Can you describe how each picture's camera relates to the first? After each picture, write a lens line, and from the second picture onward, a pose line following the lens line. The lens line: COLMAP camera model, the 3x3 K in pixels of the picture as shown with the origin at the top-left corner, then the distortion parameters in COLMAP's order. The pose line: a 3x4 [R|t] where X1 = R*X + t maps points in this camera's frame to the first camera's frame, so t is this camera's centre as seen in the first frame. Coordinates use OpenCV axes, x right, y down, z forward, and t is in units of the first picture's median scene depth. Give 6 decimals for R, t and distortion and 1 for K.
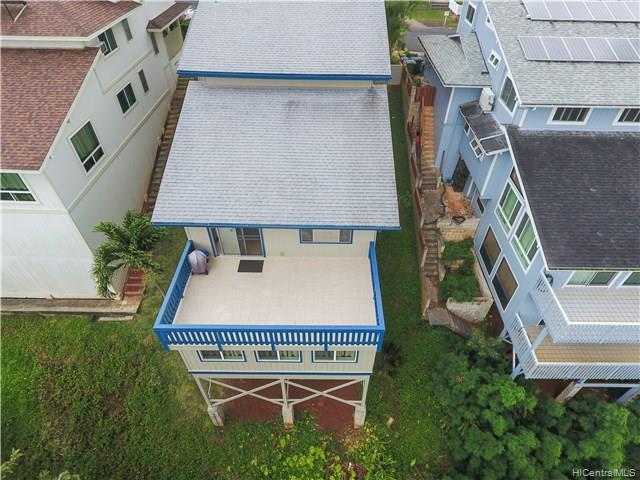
lens RADIAL K [[376.1, 0, 321.7], [0, 376.1, 238.0], [0, 0, 1]] dist [-0.003085, -0.000276]
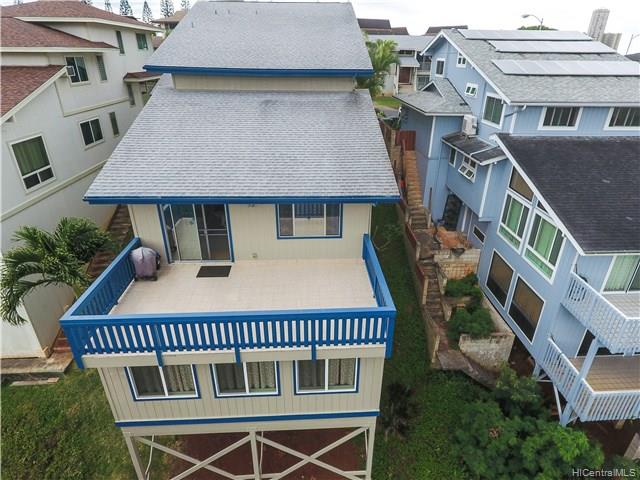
lens RADIAL K [[376.1, 0, 323.4], [0, 376.1, 239.9], [0, 0, 1]] dist [-0.003085, -0.000276]
pose [[0.998134, -0.022582, 0.056740, -0.004469], [0.038320, 0.955035, -0.294006, 0.224487], [-0.047549, 0.295631, 0.954118, 0.200880]]
